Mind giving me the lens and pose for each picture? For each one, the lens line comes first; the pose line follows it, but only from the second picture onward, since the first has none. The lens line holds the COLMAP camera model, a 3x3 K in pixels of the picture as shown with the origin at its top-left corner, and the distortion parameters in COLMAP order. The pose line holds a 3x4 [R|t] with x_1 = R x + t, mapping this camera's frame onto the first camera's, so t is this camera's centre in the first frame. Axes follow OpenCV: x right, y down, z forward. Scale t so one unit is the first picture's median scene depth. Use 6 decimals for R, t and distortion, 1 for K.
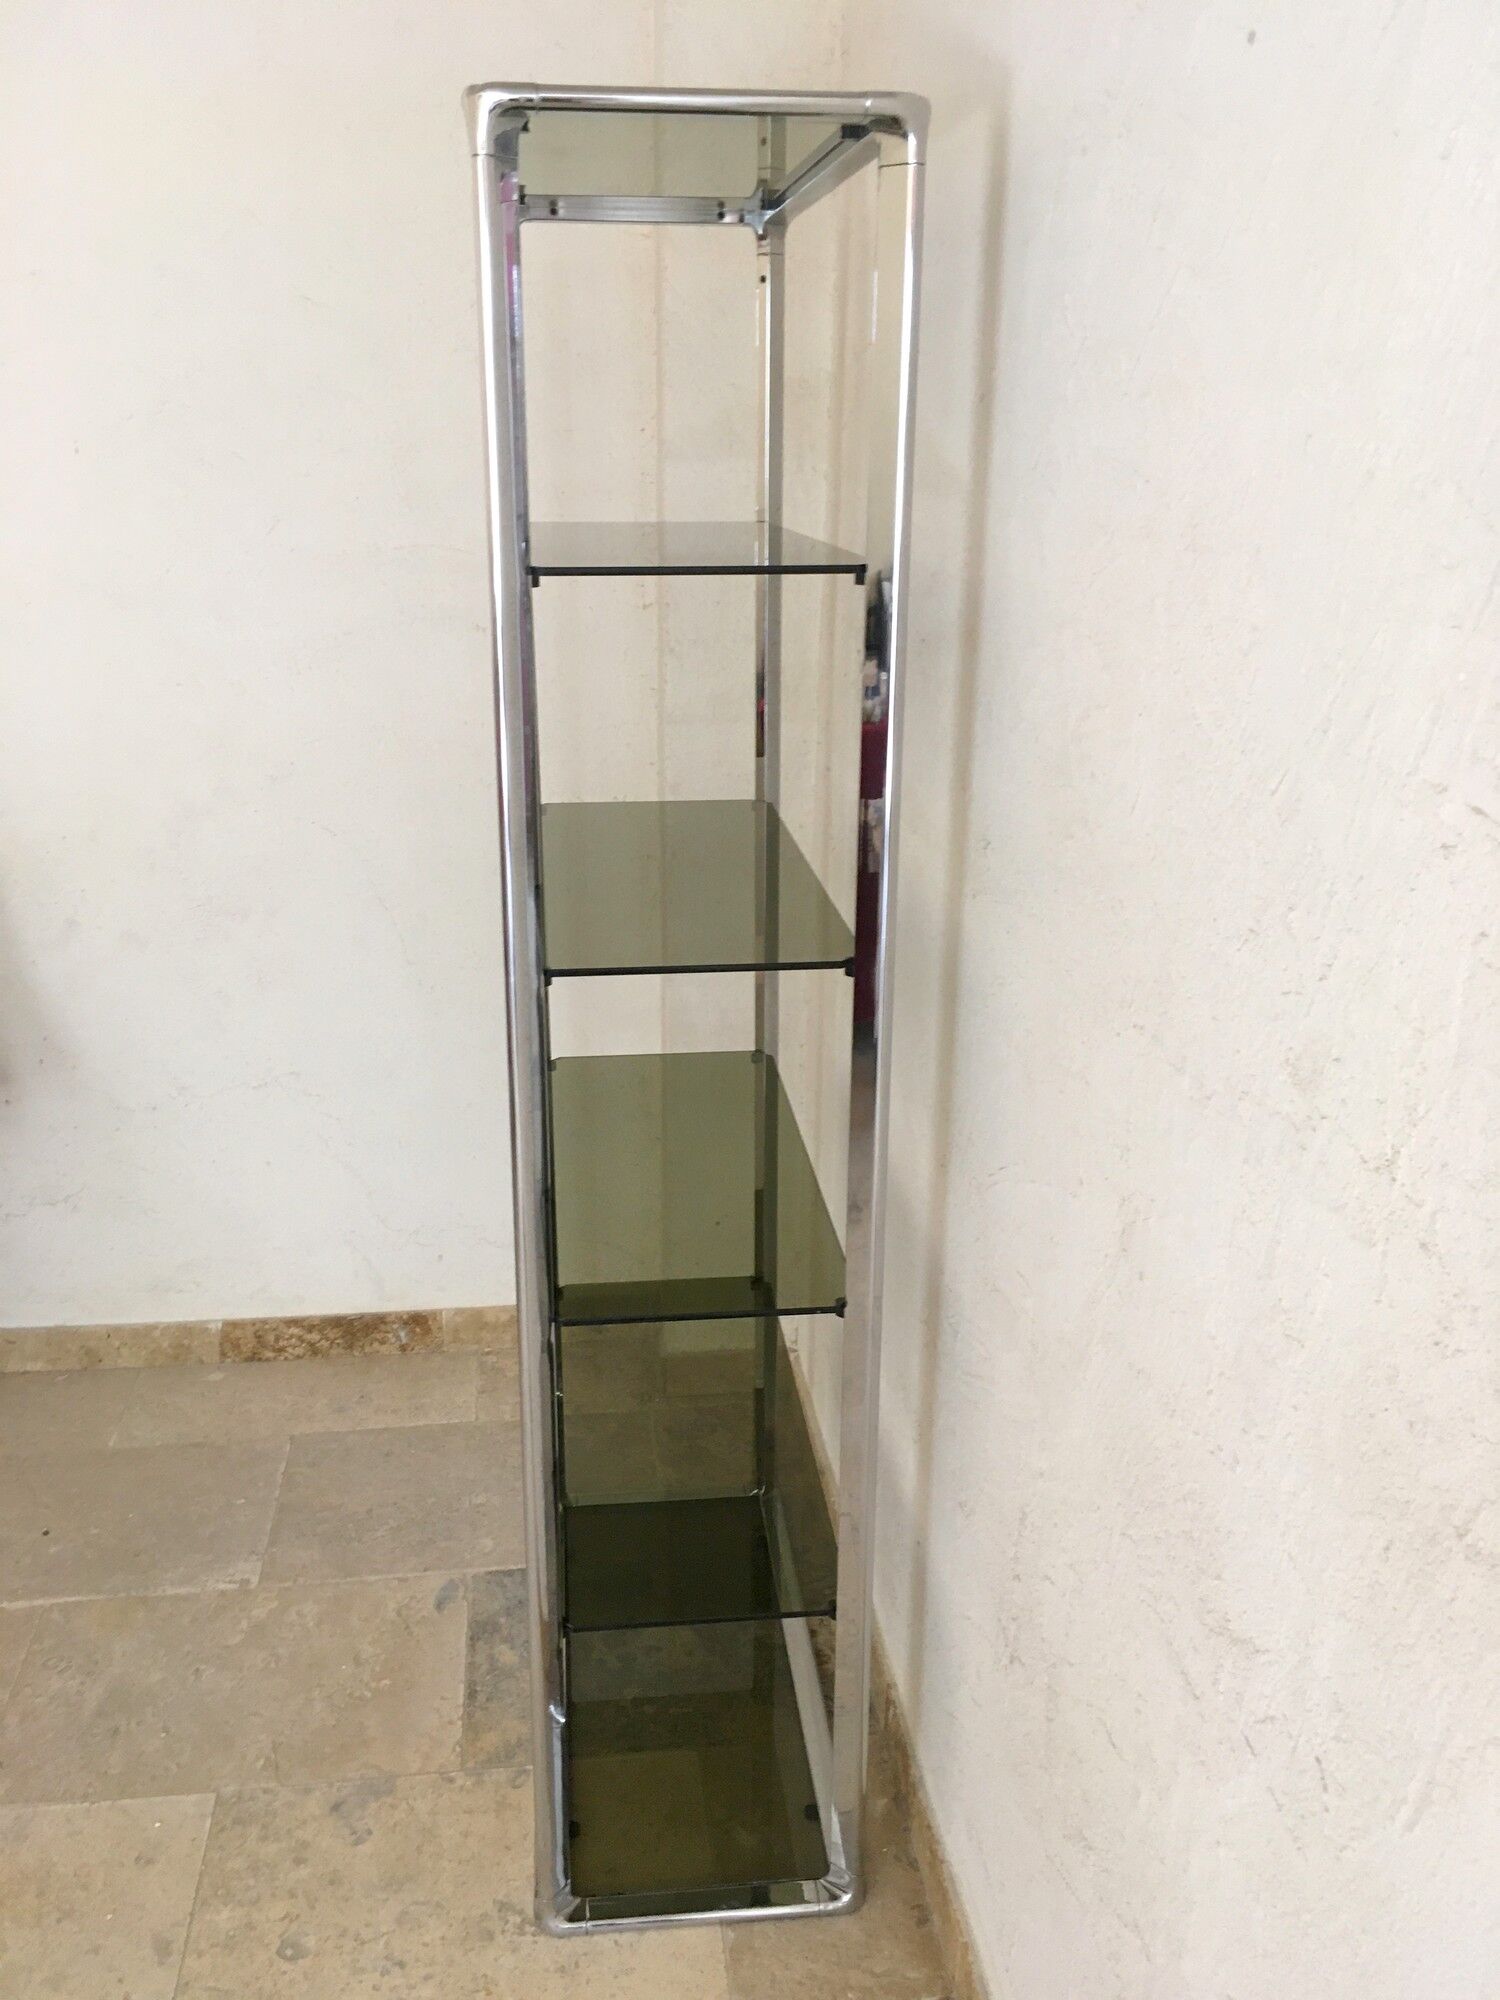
lens RADIAL K [[1728.9, 0, 733.0], [0, 1728.9, 993.4], [0, 0, 1]] dist [0.061999, -0.056245]
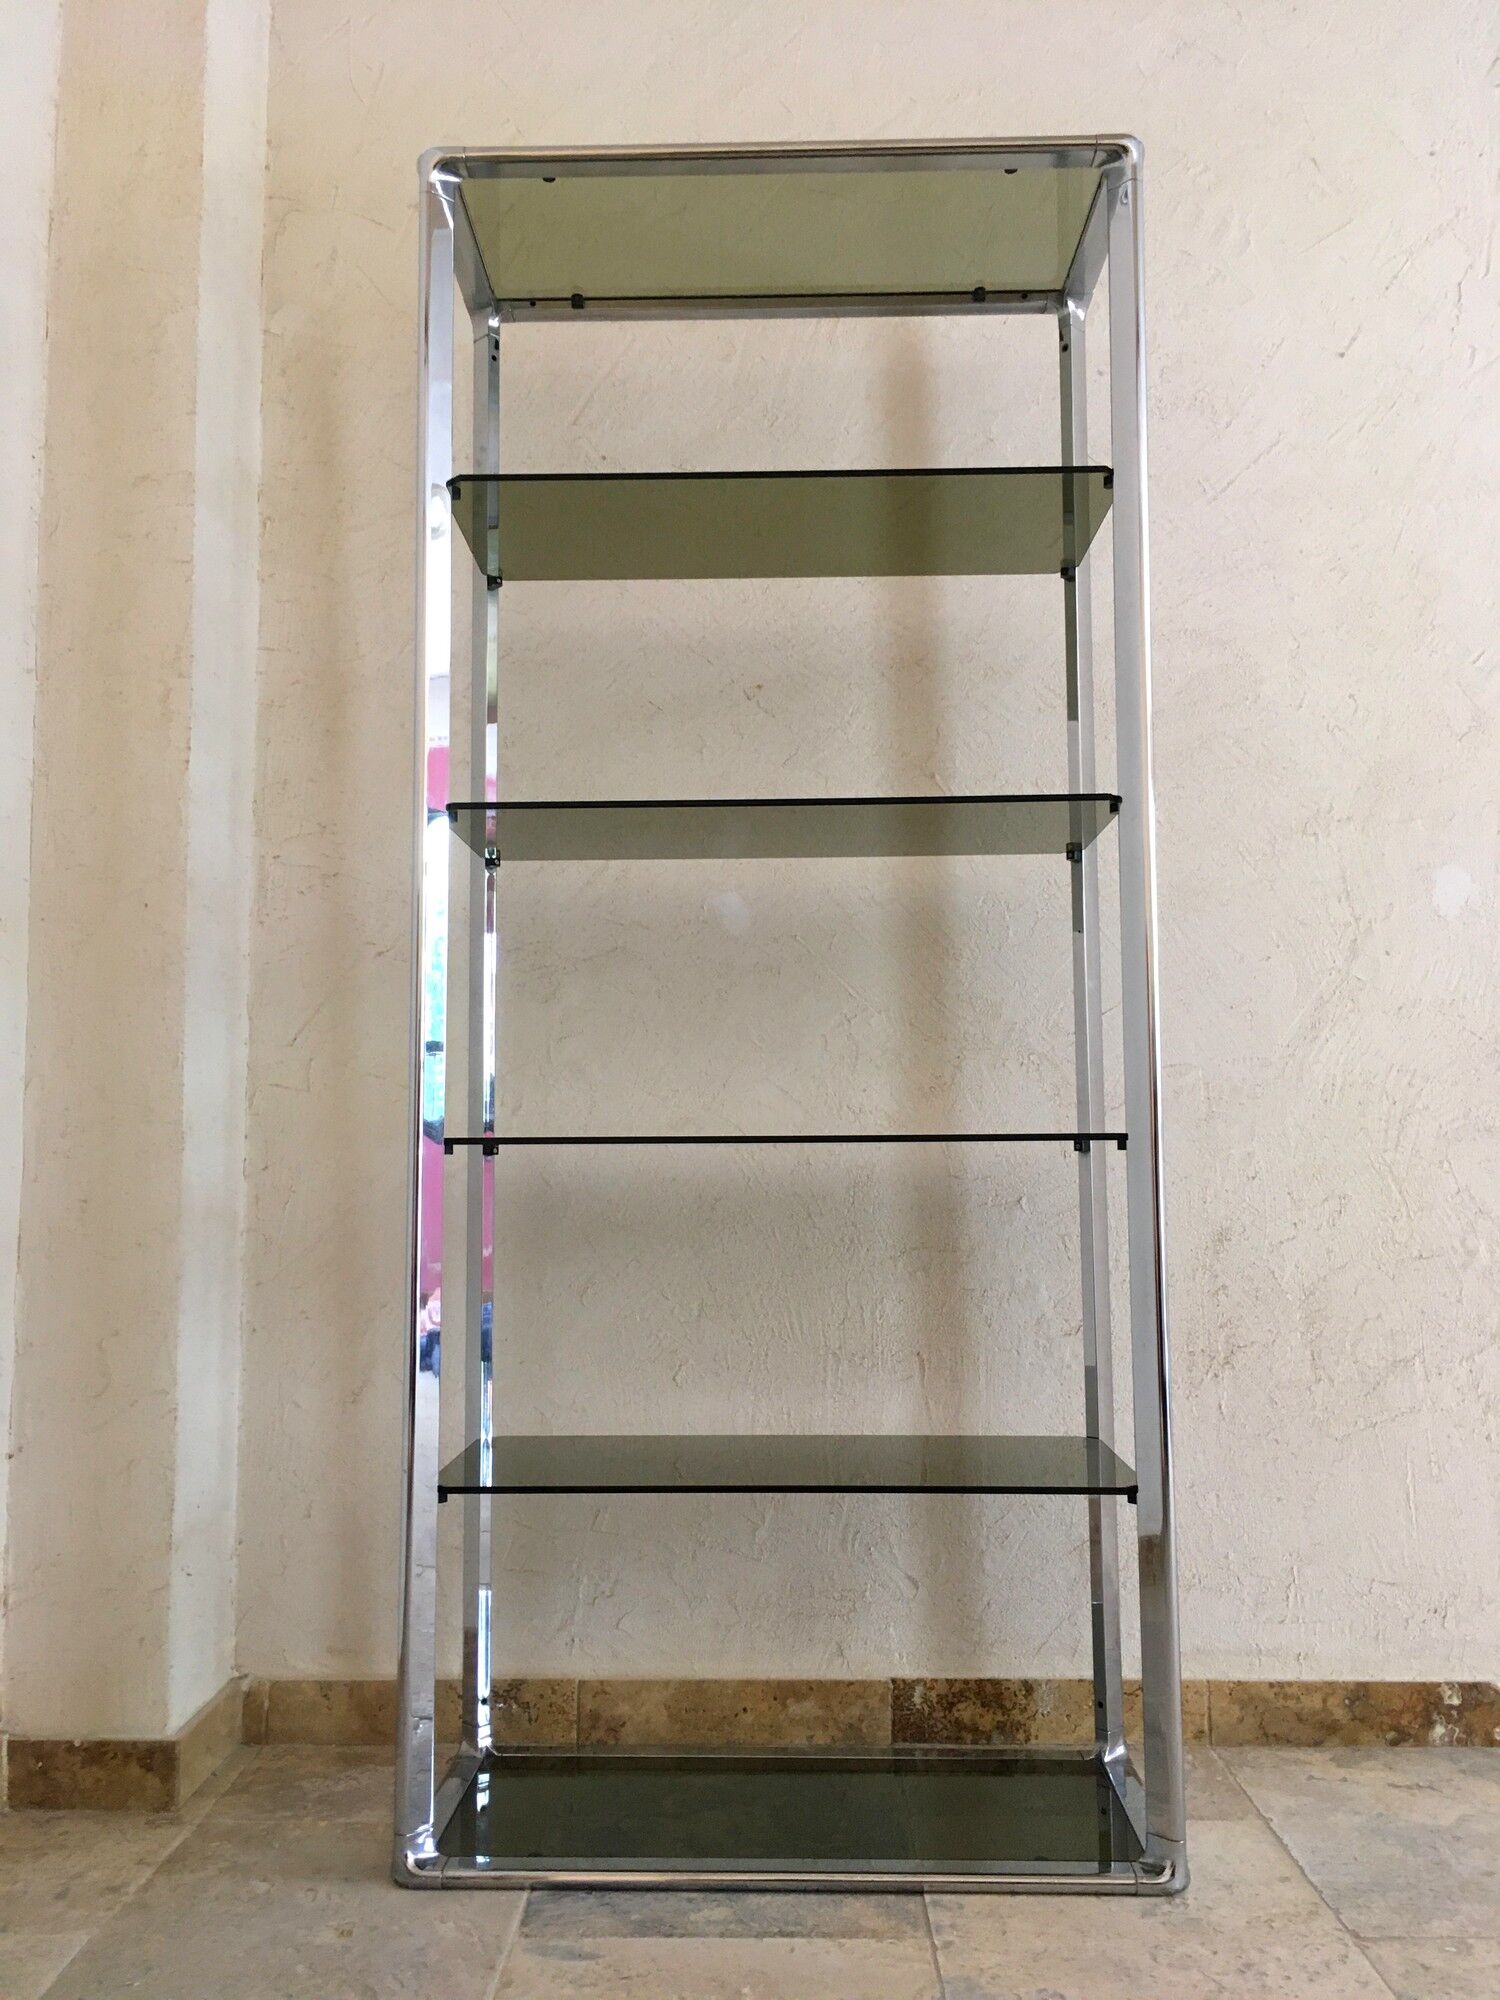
lens RADIAL K [[1728.9, 0, 745.1], [0, 1728.9, 1004.8], [0, 0, 1]] dist [0.061999, -0.056245]
pose [[0.133710, 0.093357, 0.986613, -0.788625], [0.316718, 0.939317, -0.131805, 0.116990], [-0.939048, 0.330102, 0.096028, 0.722600]]
